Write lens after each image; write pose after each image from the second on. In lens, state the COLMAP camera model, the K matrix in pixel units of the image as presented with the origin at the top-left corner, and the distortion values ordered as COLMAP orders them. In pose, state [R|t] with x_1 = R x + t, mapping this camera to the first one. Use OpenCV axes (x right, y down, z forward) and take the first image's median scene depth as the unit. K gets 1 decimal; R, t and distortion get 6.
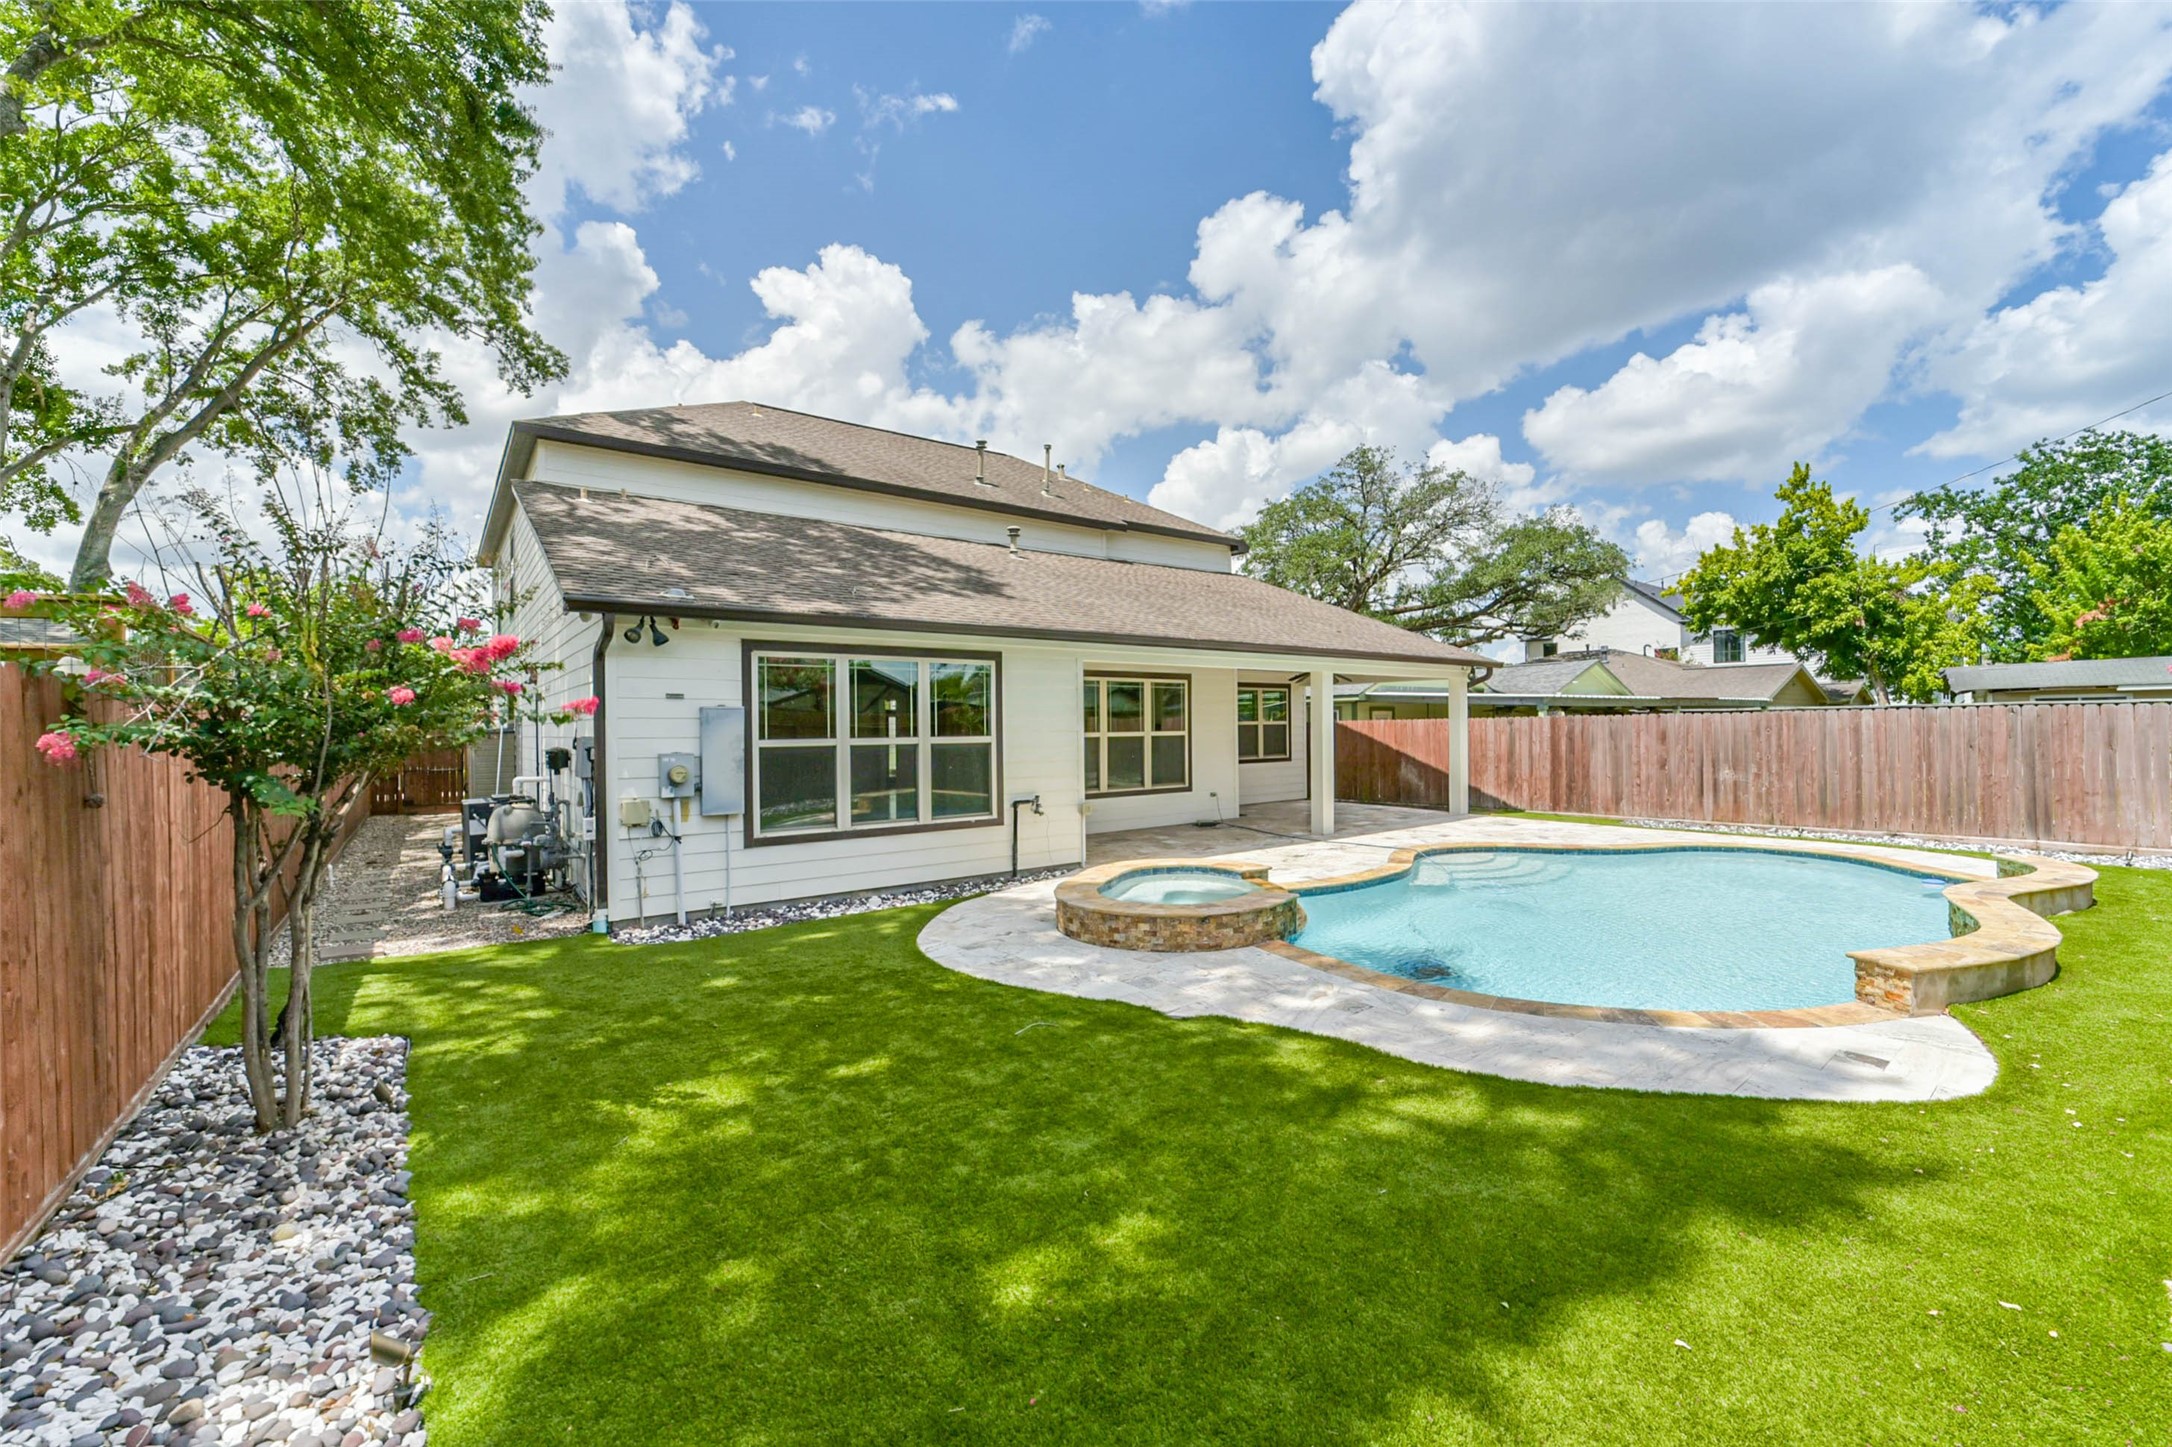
lens RADIAL K [[861.0, 0, 1103.0], [0, 861.0, 721.6], [0, 0, 1]] dist [-0.027362, 0.006307]
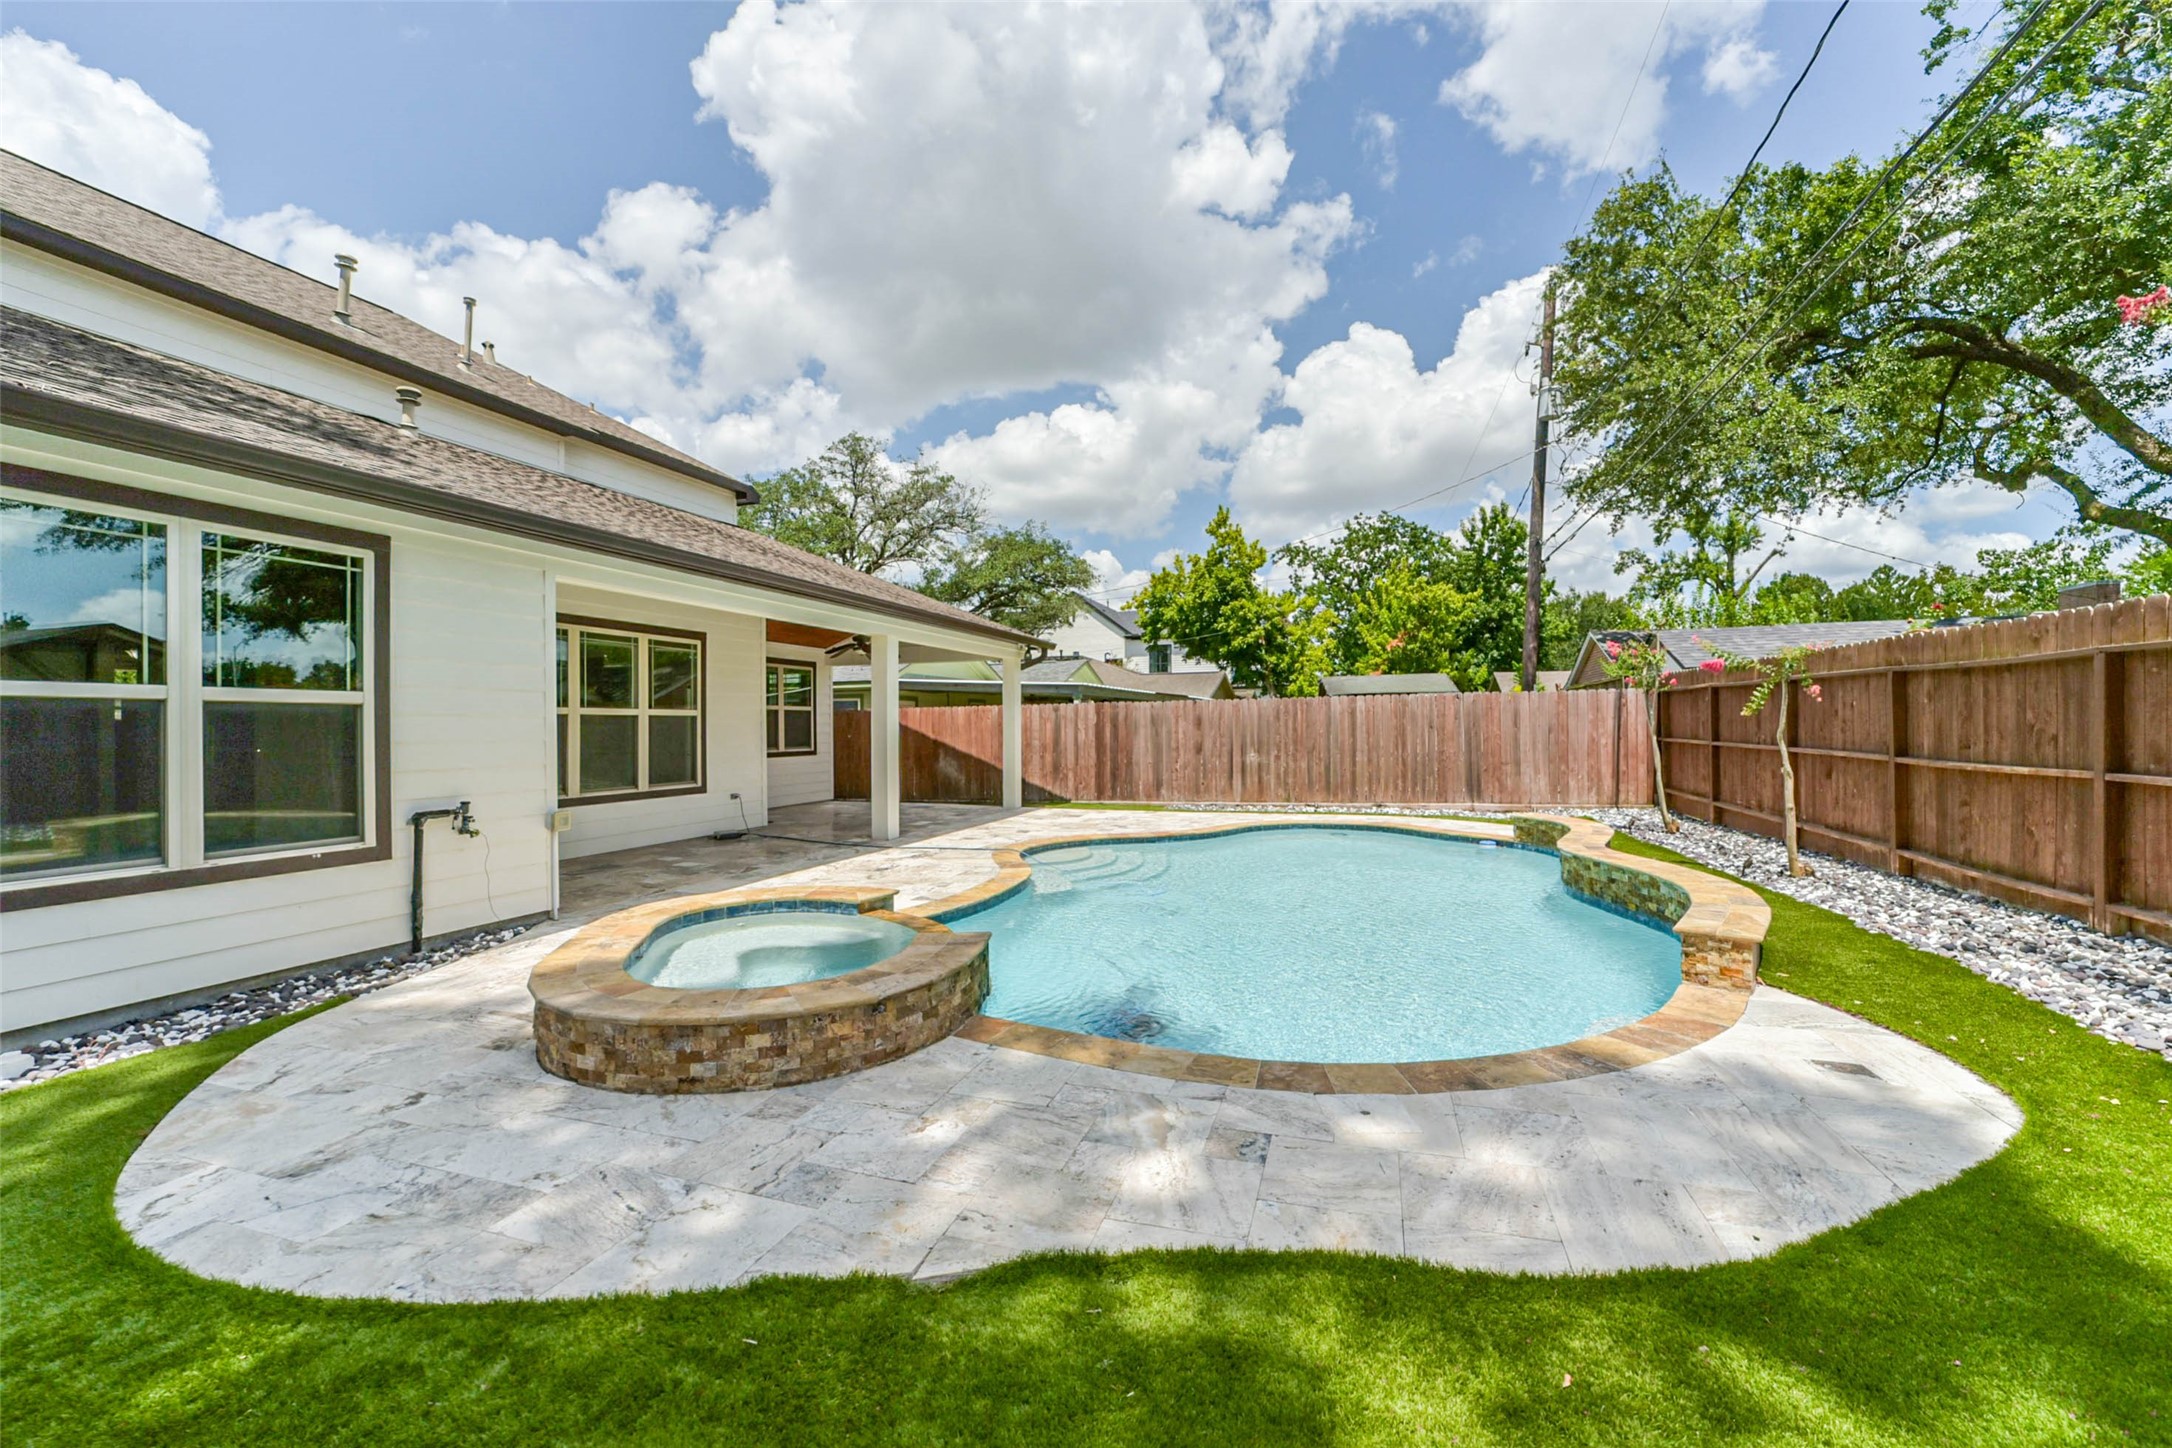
lens RADIAL K [[855.3, 0, 1077.4], [0, 855.3, 721.7], [0, 0, 1]] dist [-0.027199, 0.006391]
pose [[0.835886, 0.005854, 0.548872, -0.032943], [-0.001670, 0.999966, -0.008123, 0.027249], [-0.548901, 0.005874, 0.835867, 0.230998]]
